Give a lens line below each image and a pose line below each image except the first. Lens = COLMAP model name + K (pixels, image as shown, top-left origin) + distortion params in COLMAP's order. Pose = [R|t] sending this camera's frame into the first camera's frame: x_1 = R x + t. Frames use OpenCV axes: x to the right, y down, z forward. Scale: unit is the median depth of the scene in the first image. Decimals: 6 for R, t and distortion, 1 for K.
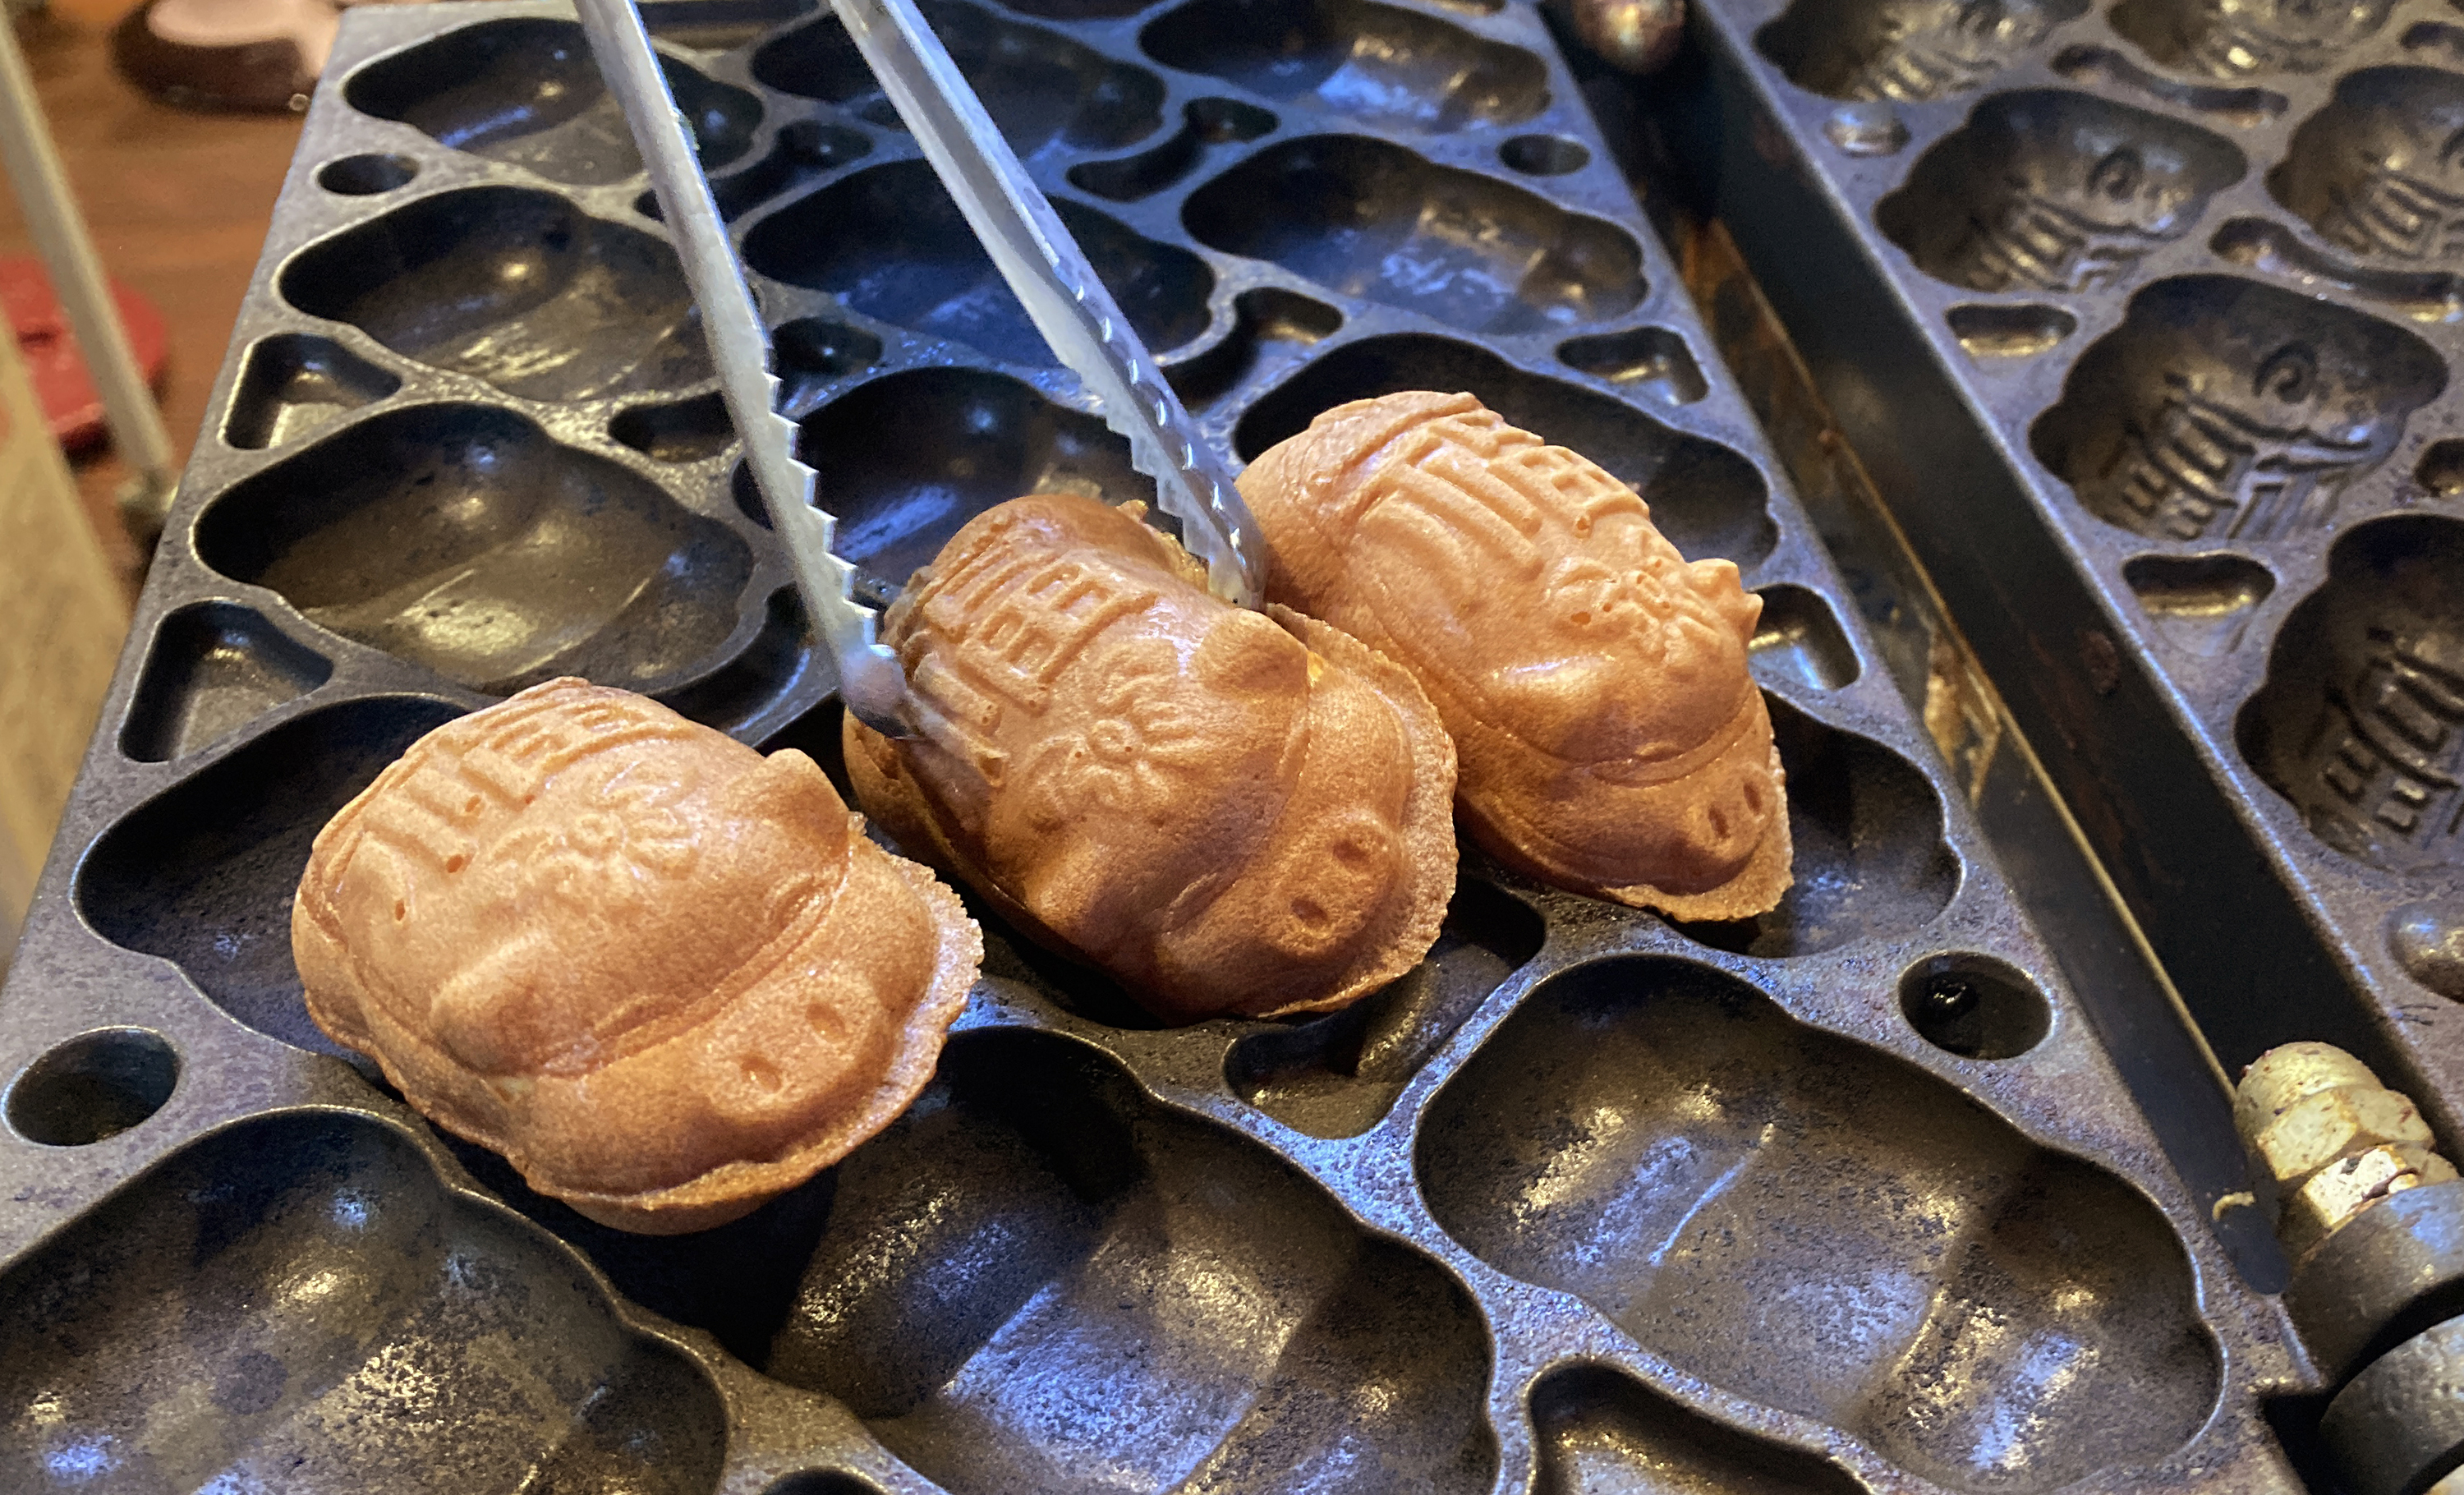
lens RADIAL K [[2829.0, 0, 1232.0], [0, 2829.0, 747.5], [0, 0, 1]] dist [0.015655, -0.002895]
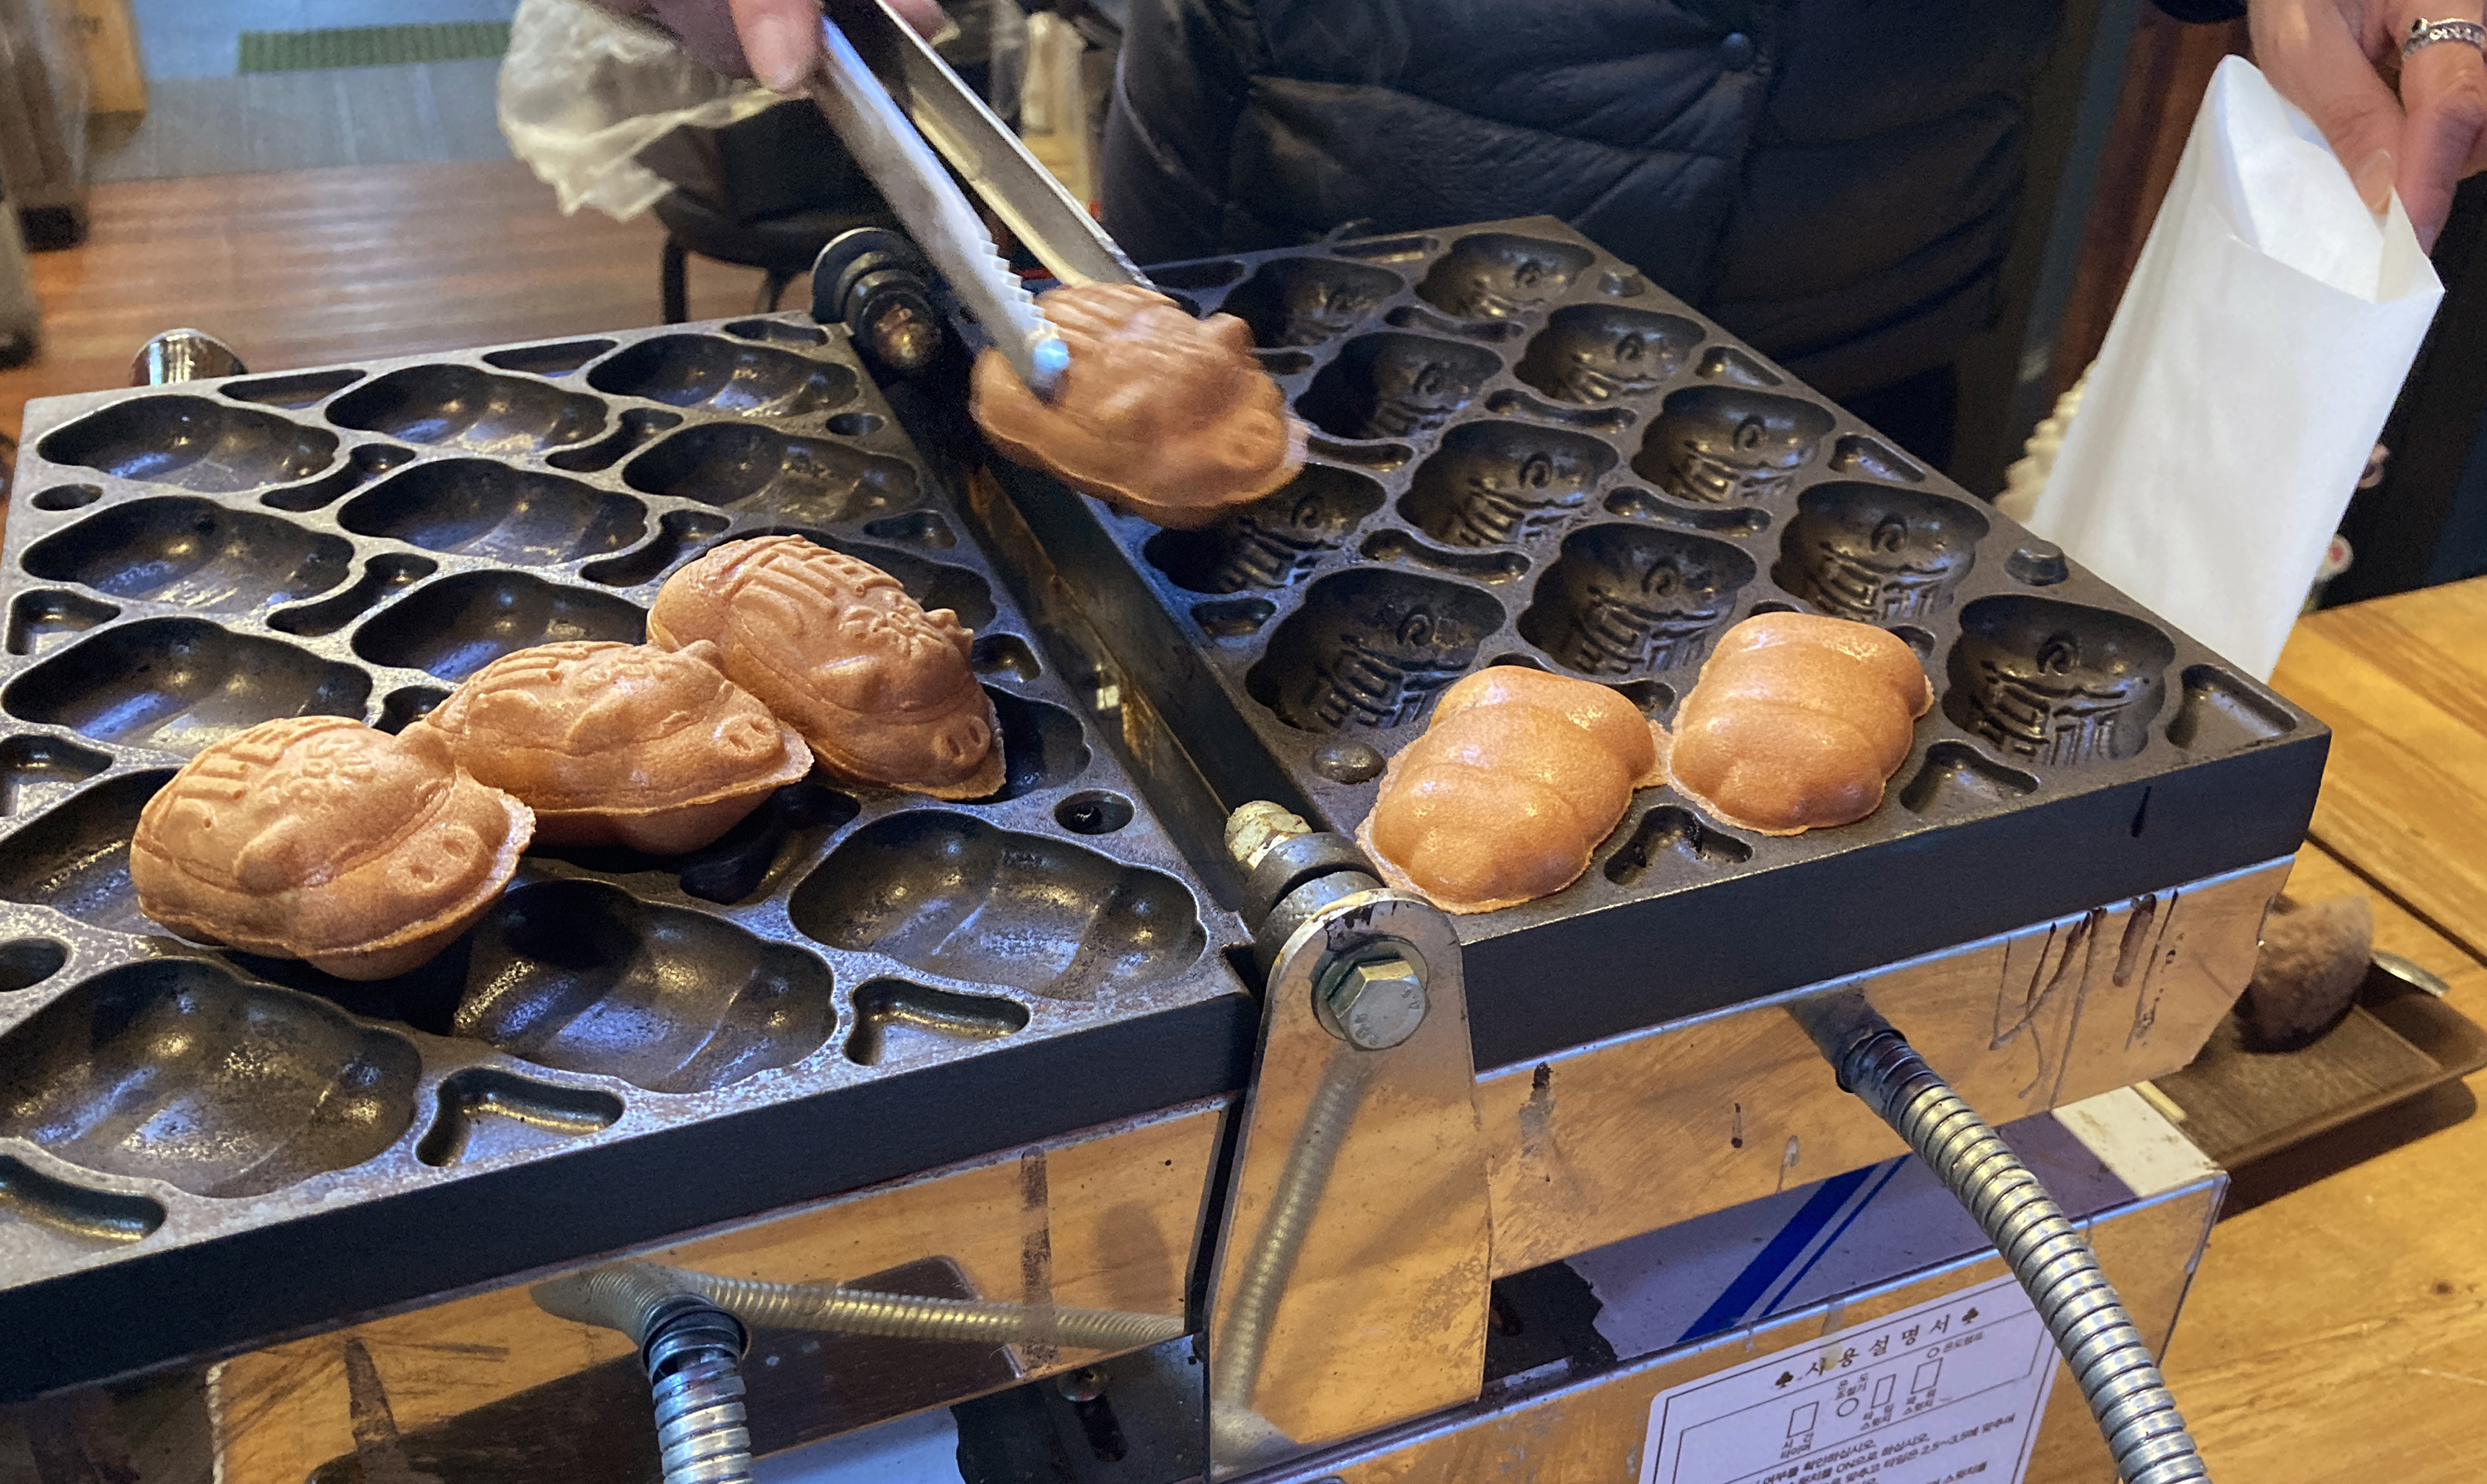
lens RADIAL K [[2656.9, 0, 1243.5], [0, 2656.9, 742.0], [0, 0, 1]] dist [-0.014388, 0.238811]
pose [[0.976497, -0.103590, 0.189004, 0.033679], [0.127777, 0.984442, -0.120611, 0.254747], [-0.173569, 0.141927, 0.974541, -0.683017]]
